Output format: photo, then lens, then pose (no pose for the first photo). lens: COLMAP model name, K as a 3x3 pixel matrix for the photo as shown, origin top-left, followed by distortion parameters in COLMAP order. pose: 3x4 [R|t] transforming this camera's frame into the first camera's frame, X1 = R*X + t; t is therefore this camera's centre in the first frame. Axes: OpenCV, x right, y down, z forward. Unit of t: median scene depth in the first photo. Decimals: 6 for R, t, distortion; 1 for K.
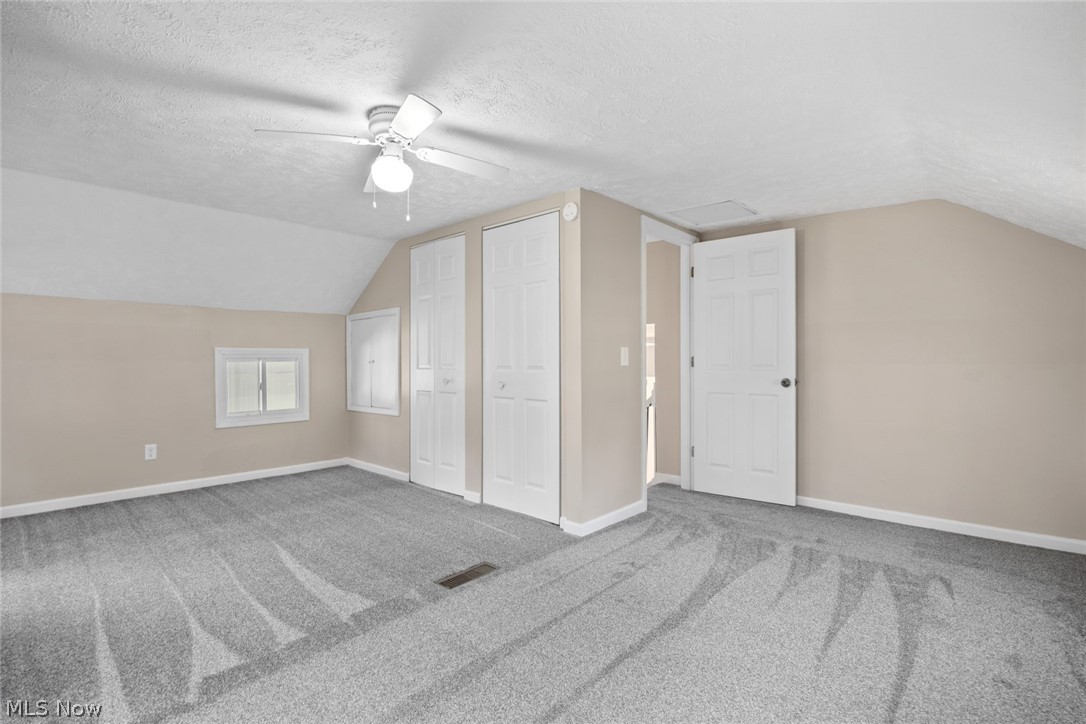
lens RADIAL K [[510.5, 0, 541.7], [0, 510.5, 369.7], [0, 0, 1]] dist [-0.015924, -0.000964]
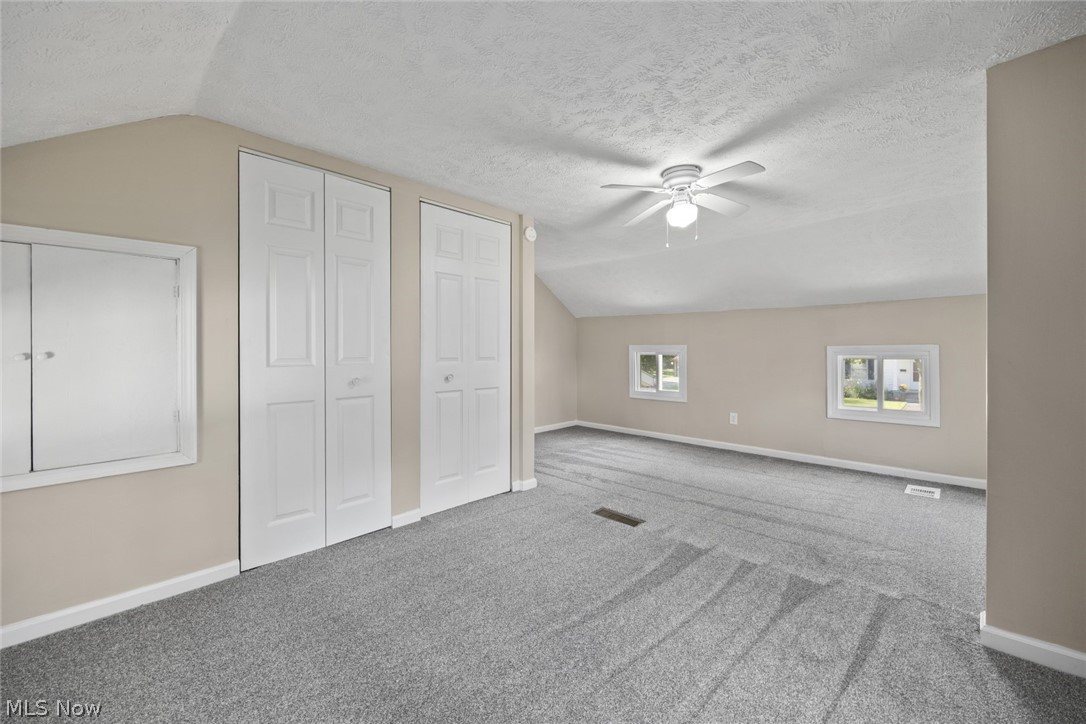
lens RADIAL K [[429.9, 0, 549.9], [0, 429.9, 350.0], [0, 0, 1]] dist [0.001818, 0.000175]
pose [[0.025388, -0.001290, 0.999677, -0.779559], [0.013078, 0.999914, 0.000958, -0.018087], [-0.999592, 0.013050, 0.025403, 0.711648]]
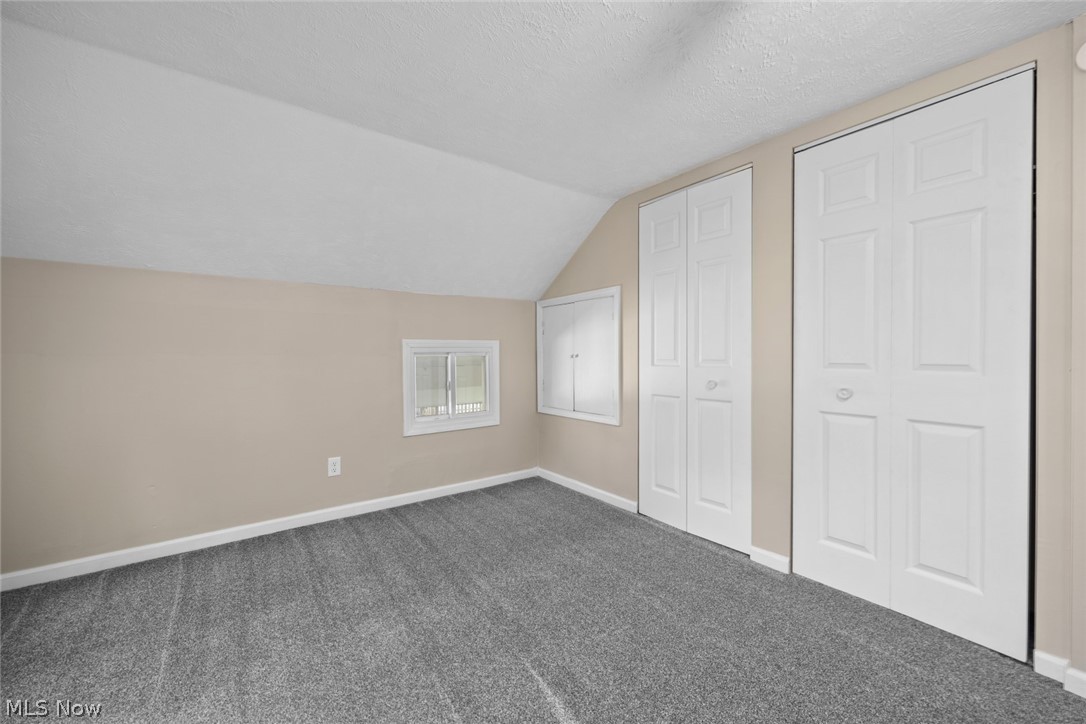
lens RADIAL K [[429.9, 0, 538.9], [0, 429.9, 361.2], [0, 0, 1]] dist [0.001818, 0.000175]
pose [[0.980476, -0.001158, -0.196633, -0.303039], [0.001602, 0.999997, 0.002098, -0.010330], [0.196630, -0.002372, 0.980475, 0.371586]]
